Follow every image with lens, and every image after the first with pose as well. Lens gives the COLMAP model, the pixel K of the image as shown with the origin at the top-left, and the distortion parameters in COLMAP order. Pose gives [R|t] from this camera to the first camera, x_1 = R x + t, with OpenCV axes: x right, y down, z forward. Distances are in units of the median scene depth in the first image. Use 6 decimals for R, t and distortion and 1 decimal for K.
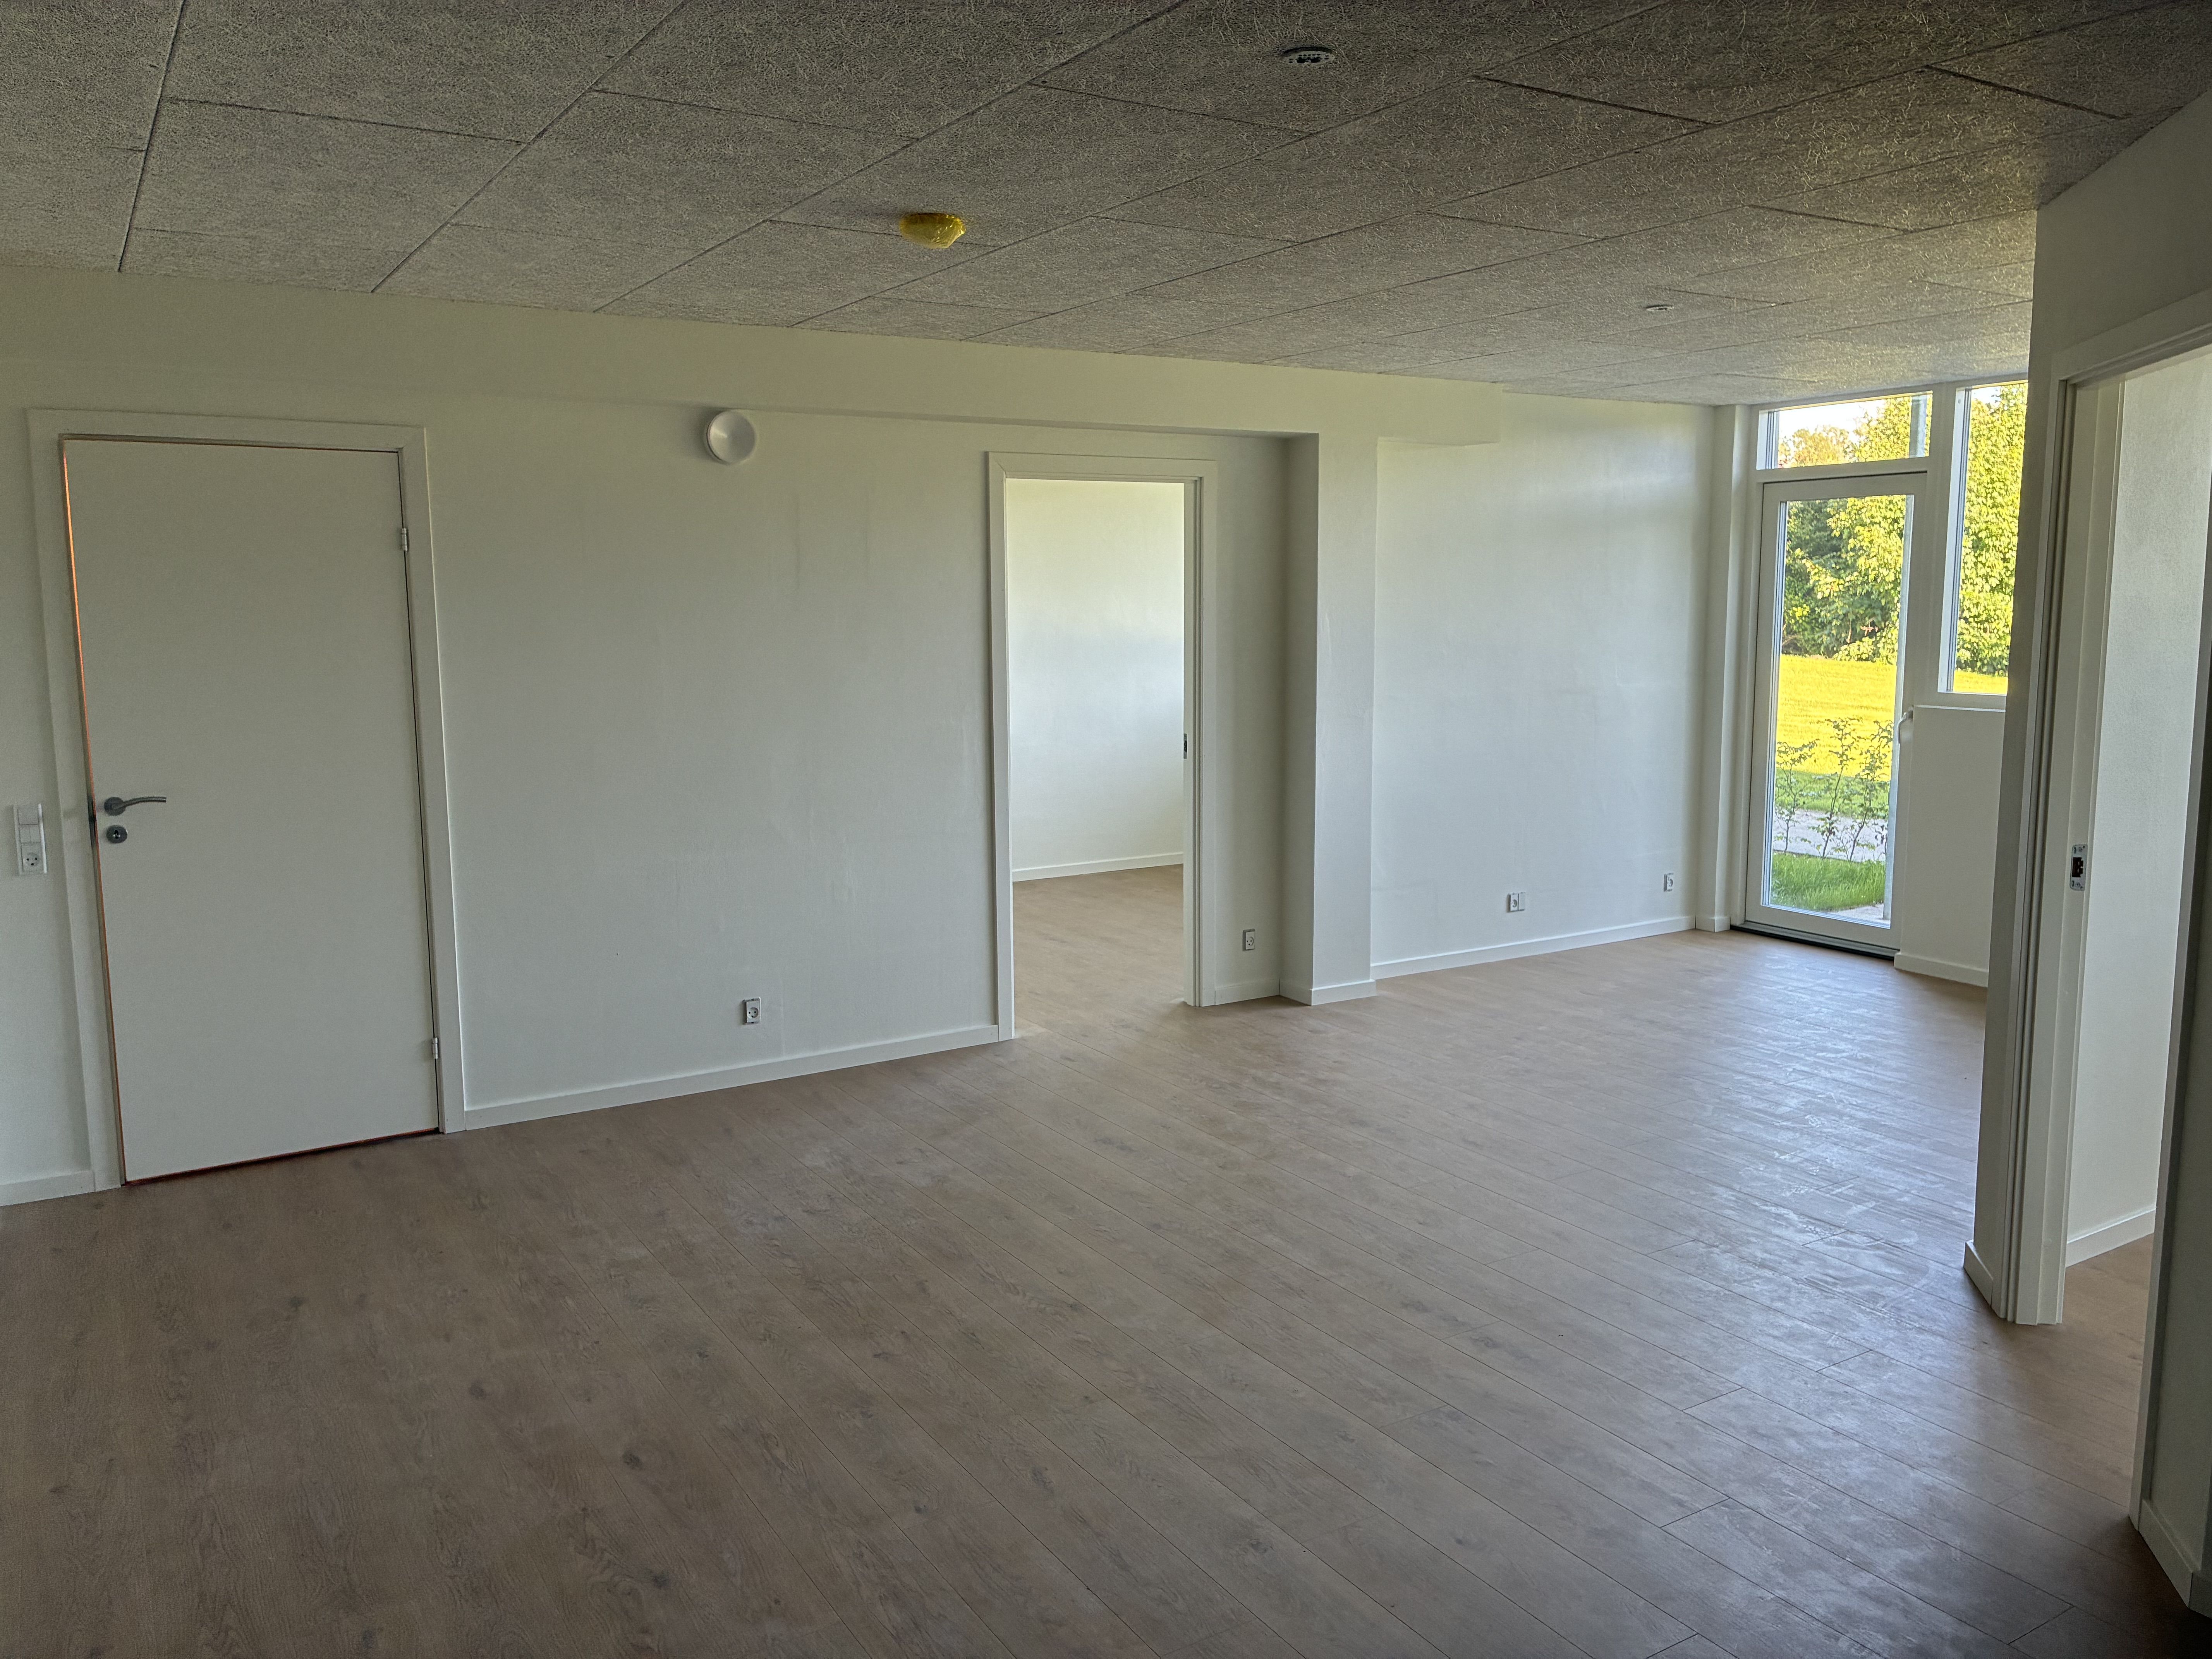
lens RADIAL K [[1664.6, 0, 1106.0], [0, 1664.6, 829.5], [0, 0, 1]] dist [0.124432, -0.159494]
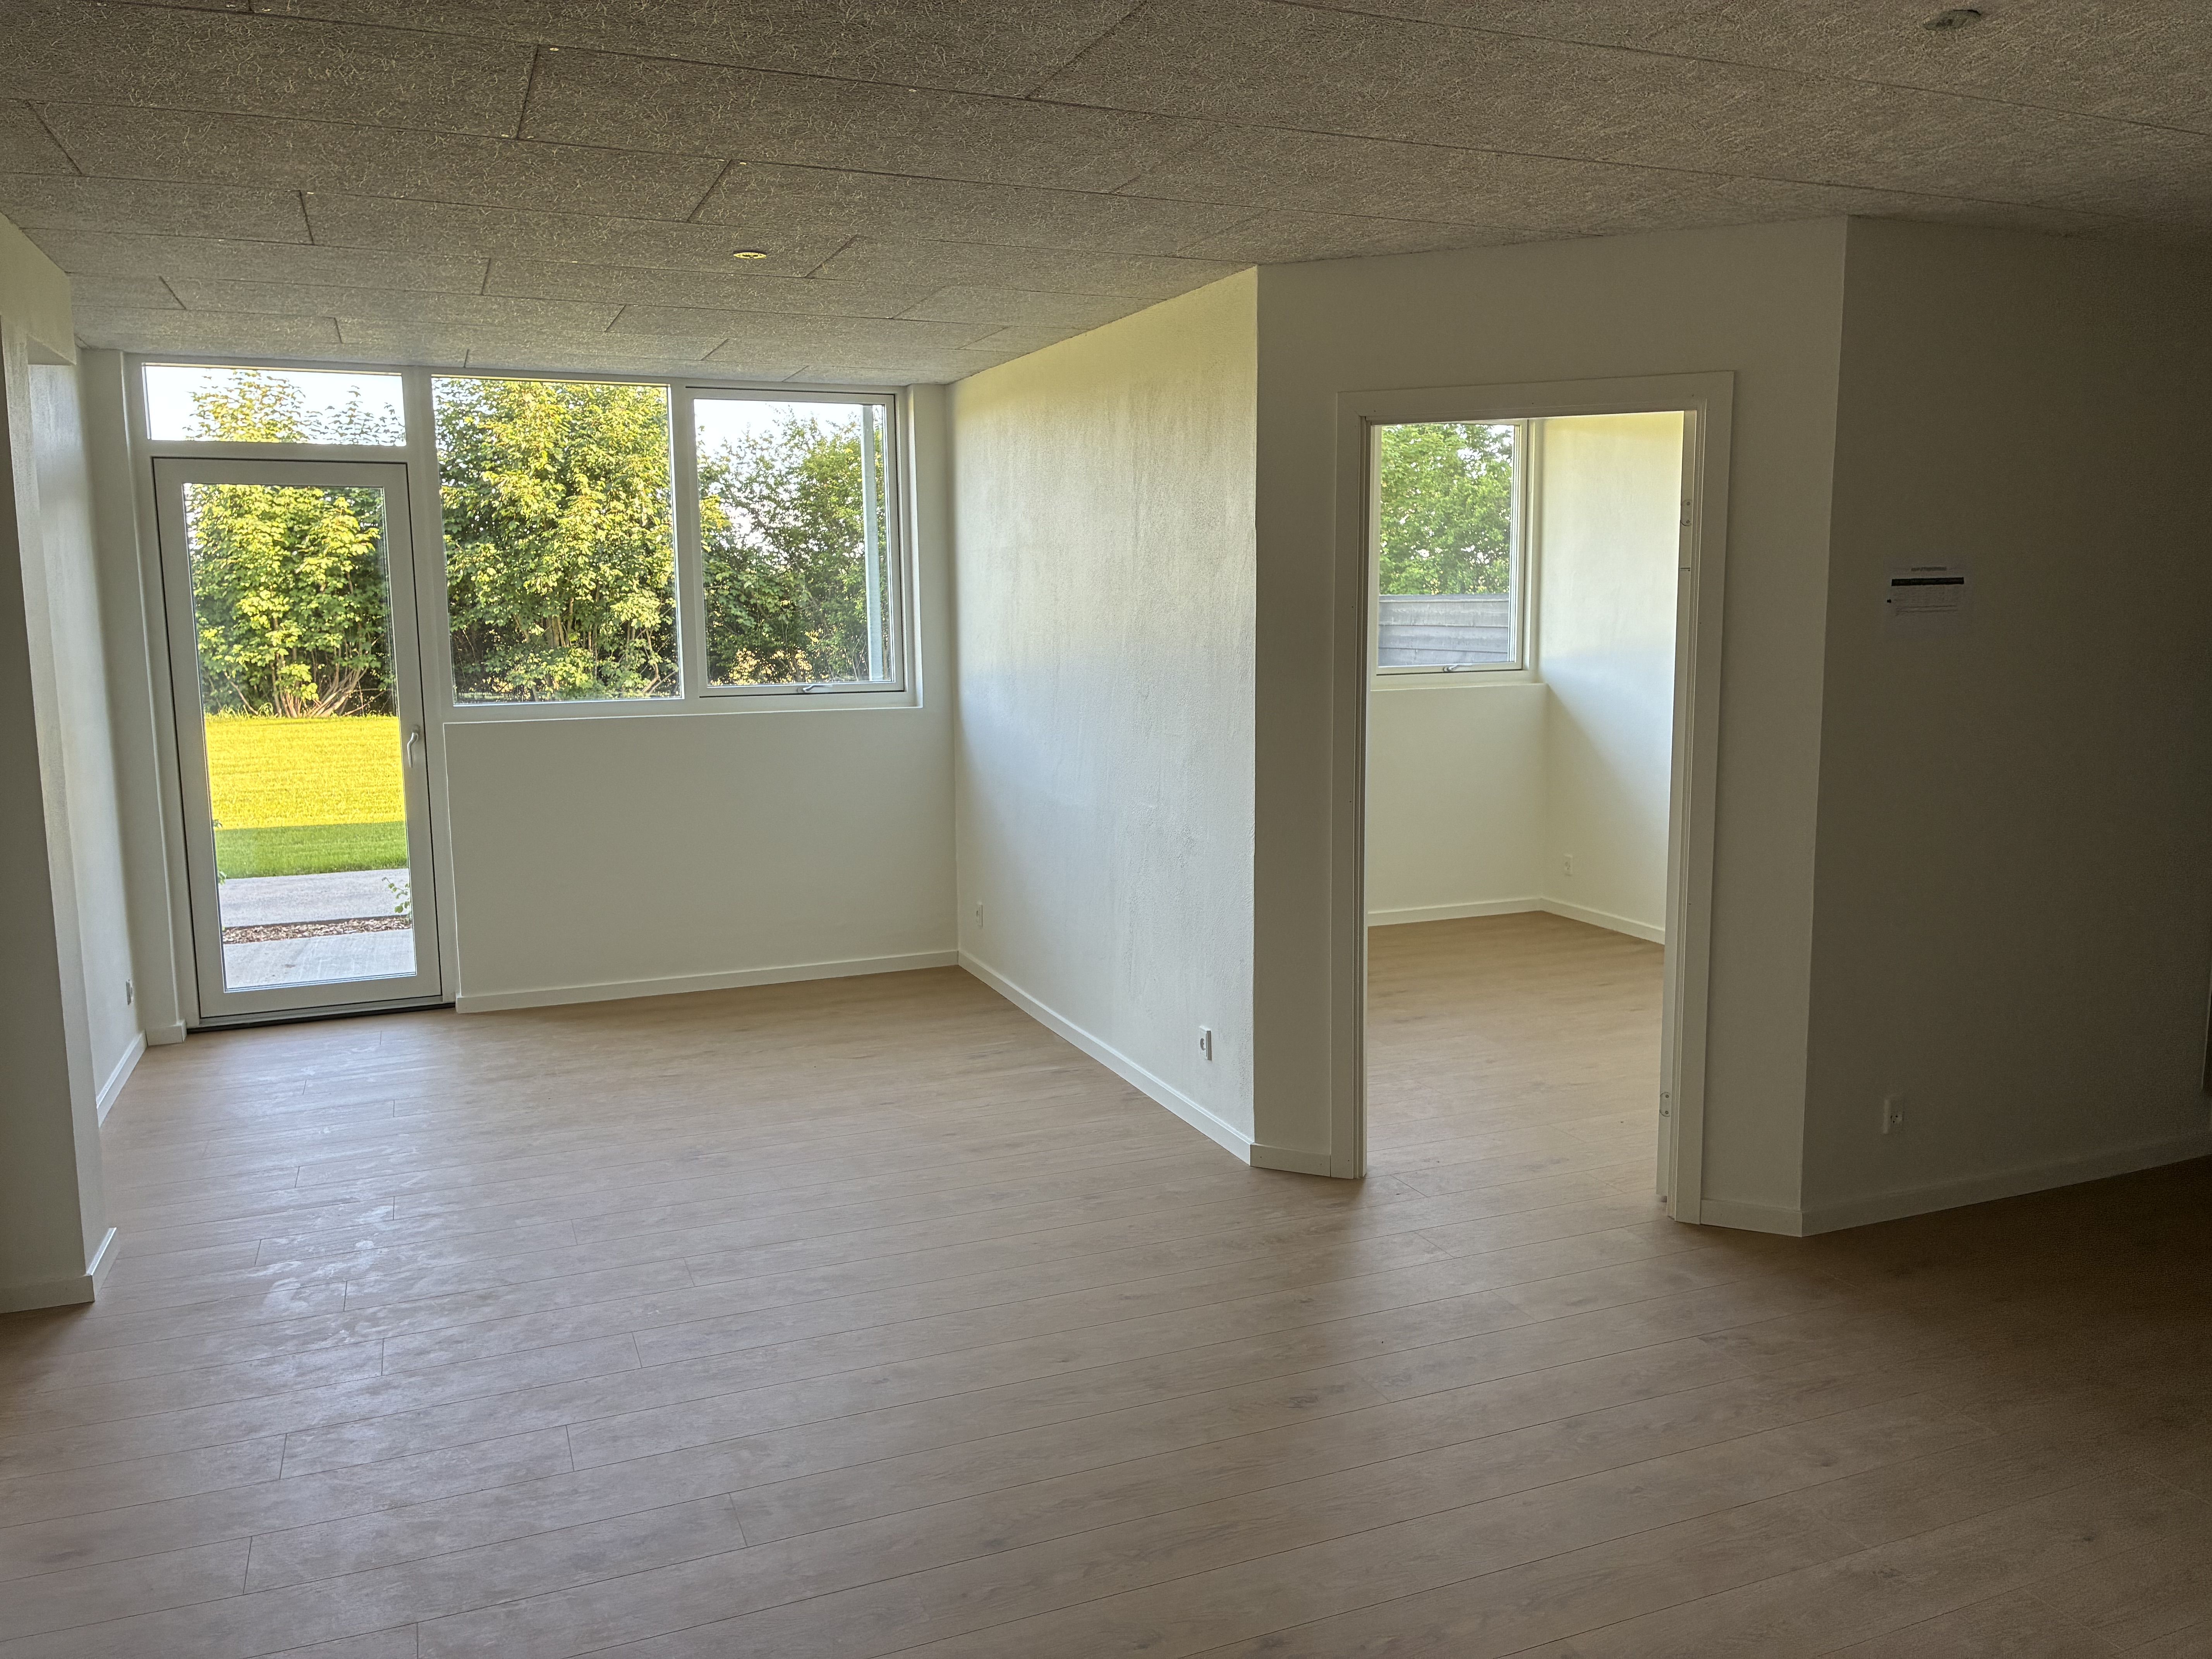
lens RADIAL K [[1664.6, 0, 1106.0], [0, 1664.6, 829.5], [0, 0, 1]] dist [0.124432, -0.159494]
pose [[0.155952, -0.132949, 0.978777, -0.642473], [0.146770, 0.983020, 0.110140, -0.116919], [-0.976800, 0.126478, 0.172816, 0.905292]]
